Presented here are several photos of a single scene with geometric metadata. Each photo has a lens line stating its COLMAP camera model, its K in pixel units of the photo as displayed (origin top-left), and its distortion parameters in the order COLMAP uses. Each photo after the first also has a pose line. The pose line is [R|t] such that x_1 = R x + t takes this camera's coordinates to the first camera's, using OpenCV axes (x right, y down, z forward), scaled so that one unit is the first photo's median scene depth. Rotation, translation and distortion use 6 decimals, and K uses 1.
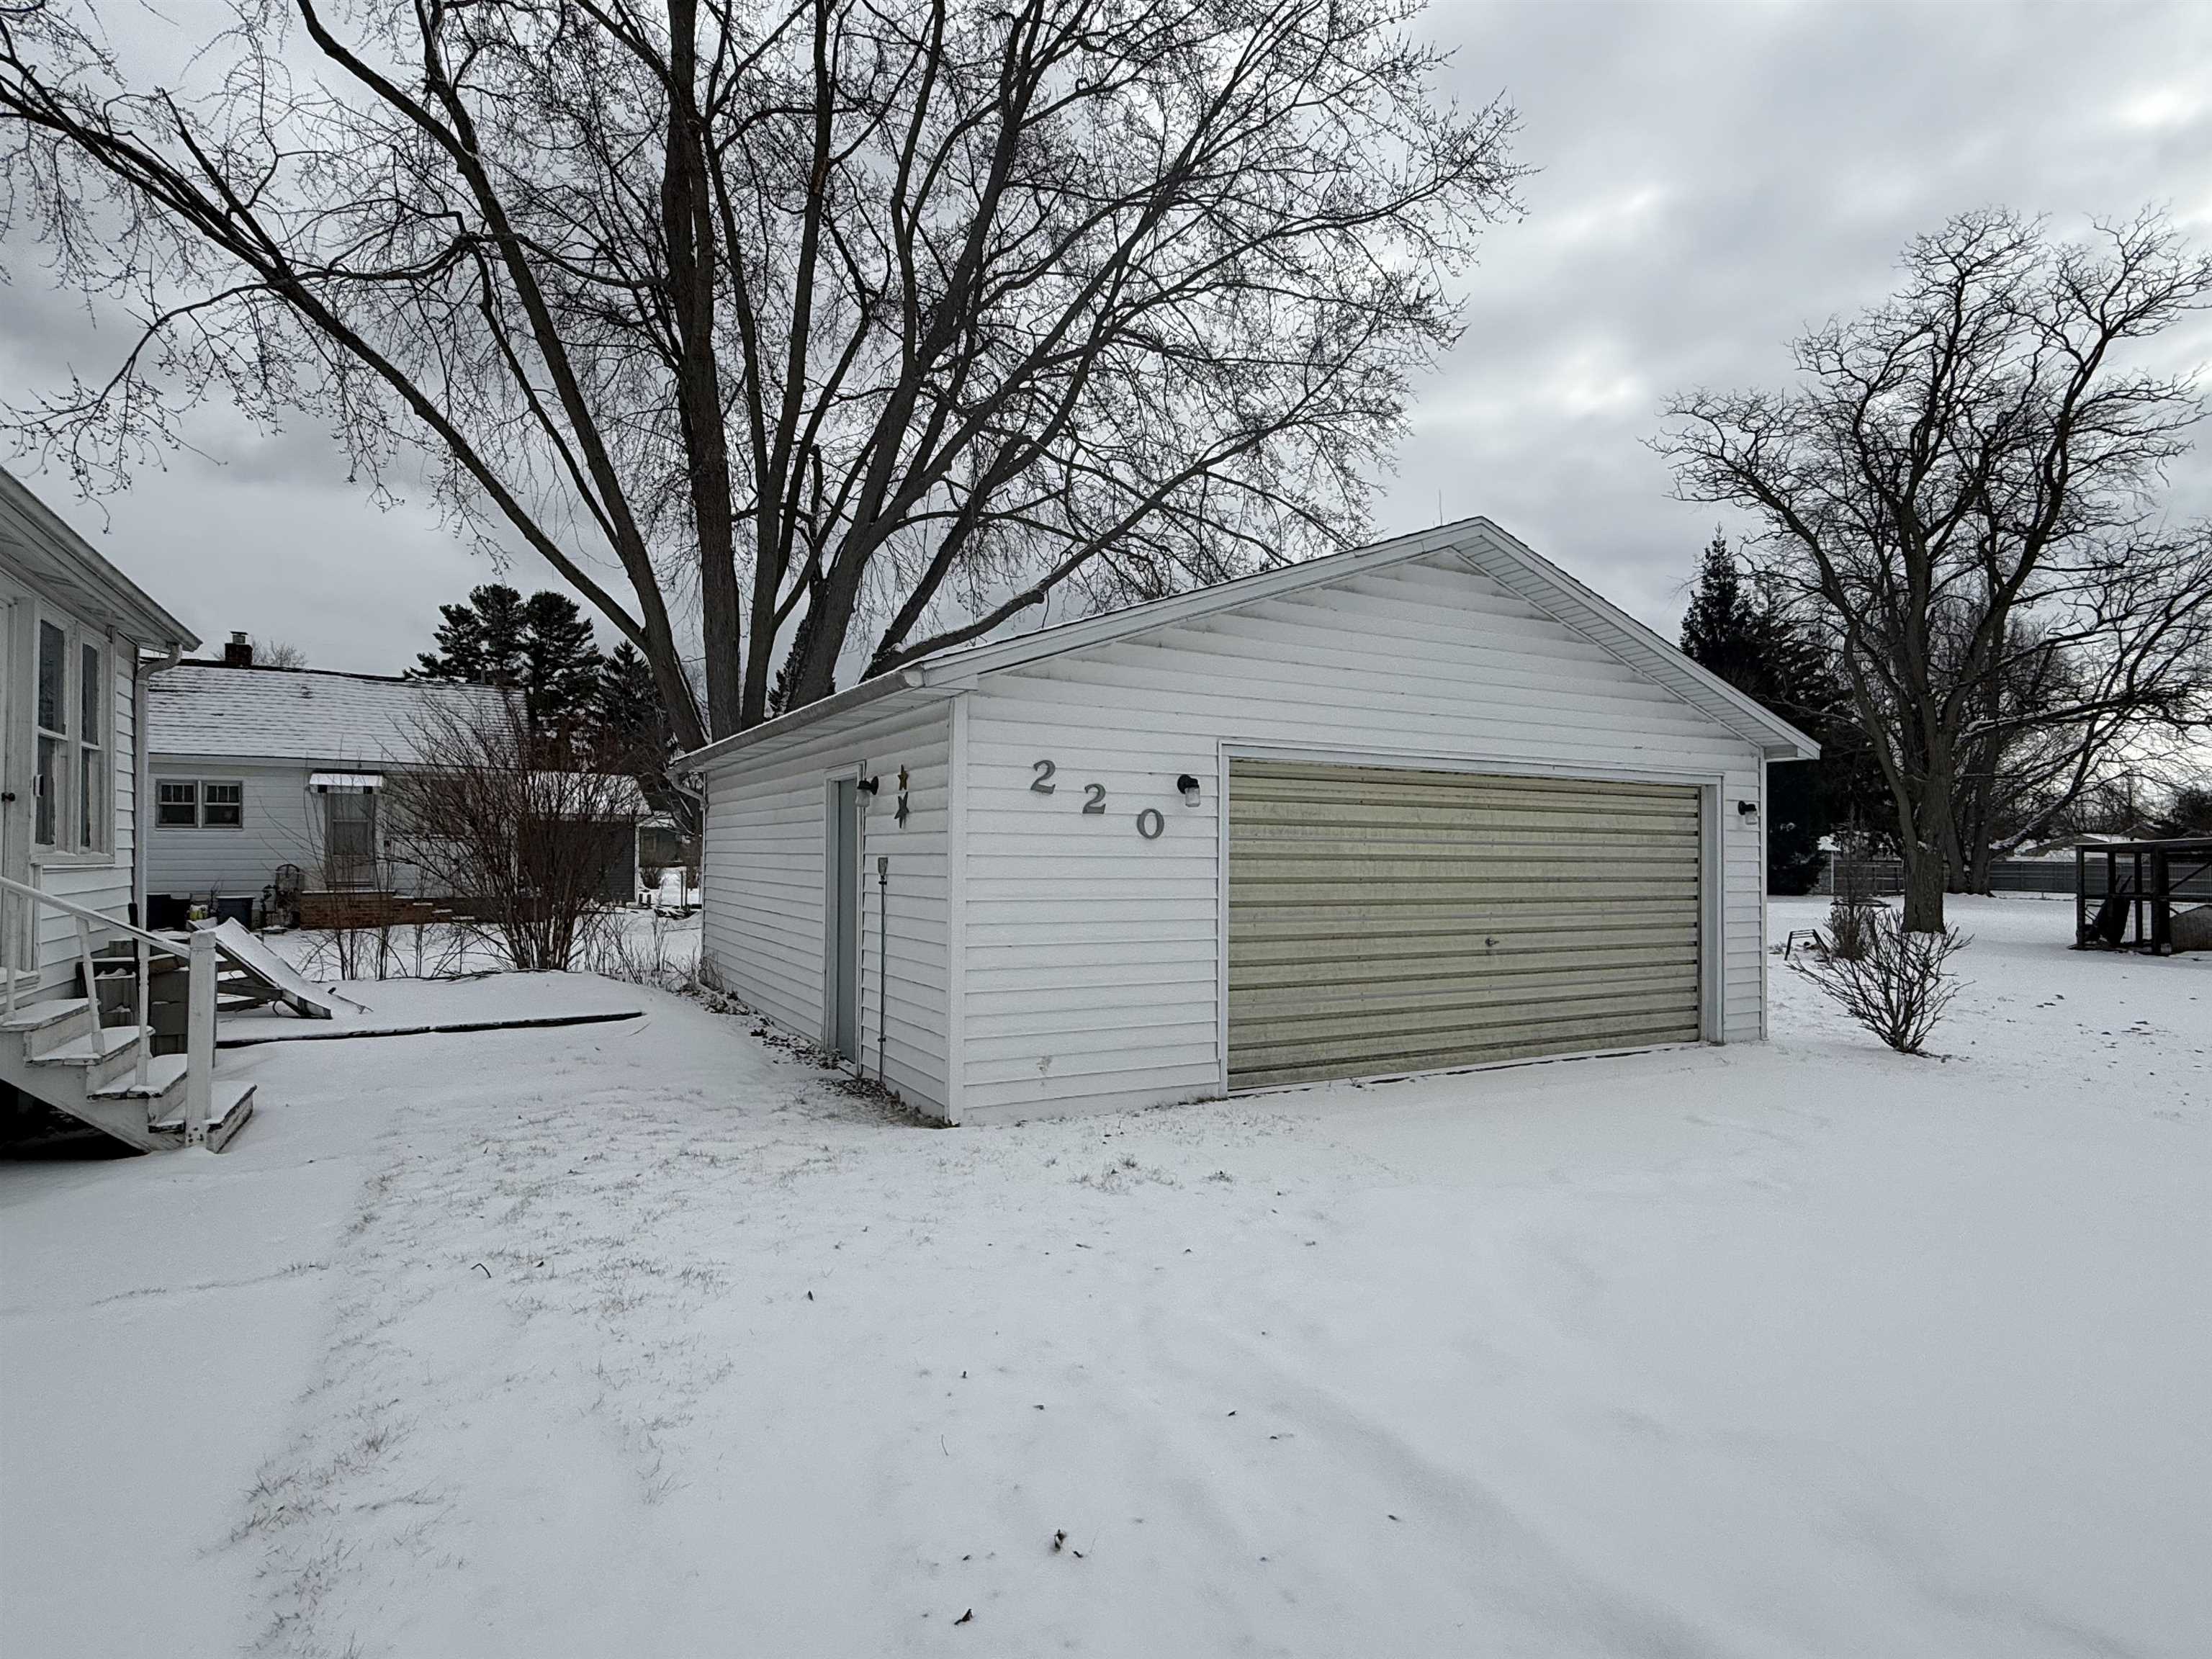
lens RADIAL K [[1168.5, 0, 1104.6], [0, 1168.5, 840.5], [0, 0, 1]] dist [-0.000923, -0.000119]
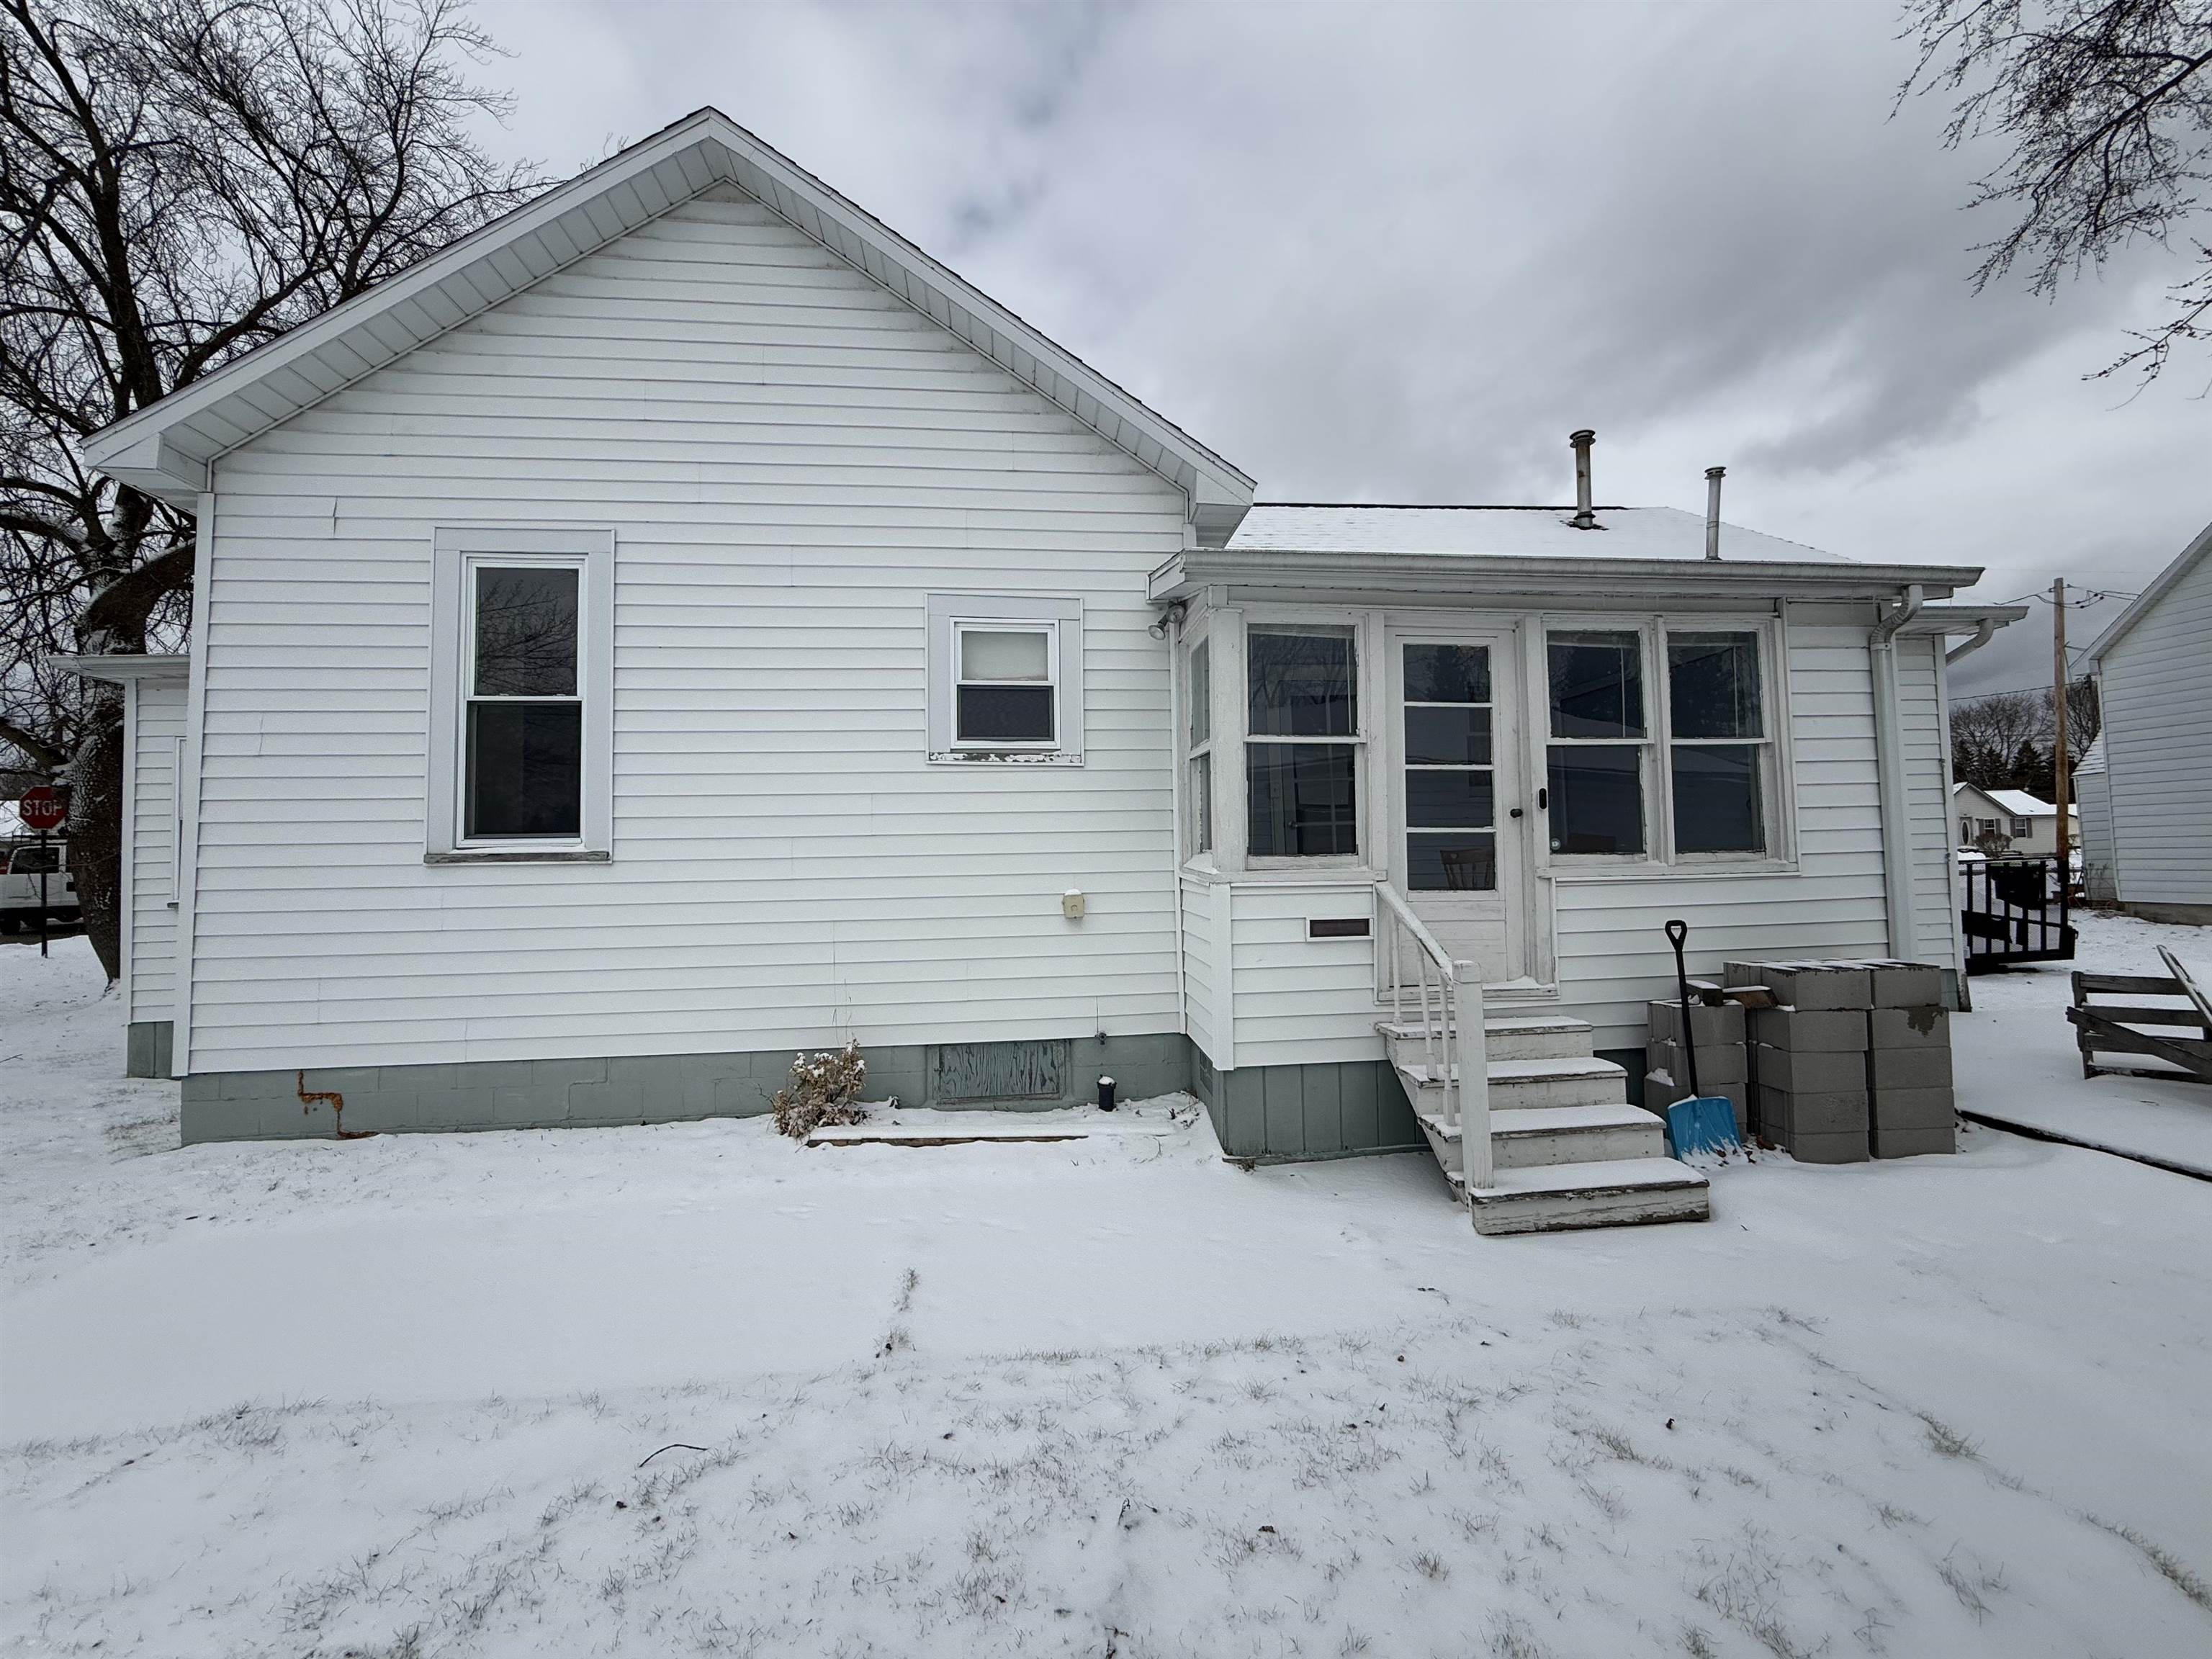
lens RADIAL K [[877.1, 0, 1113.7], [0, 877.1, 832.2], [0, 0, 1]] dist [-0.006352, 0.000321]
pose [[-0.387692, -0.035175, -0.921118, -0.105613], [0.031477, 0.998184, -0.051366, 0.011725], [0.921251, -0.048908, -0.385881, 1.305051]]
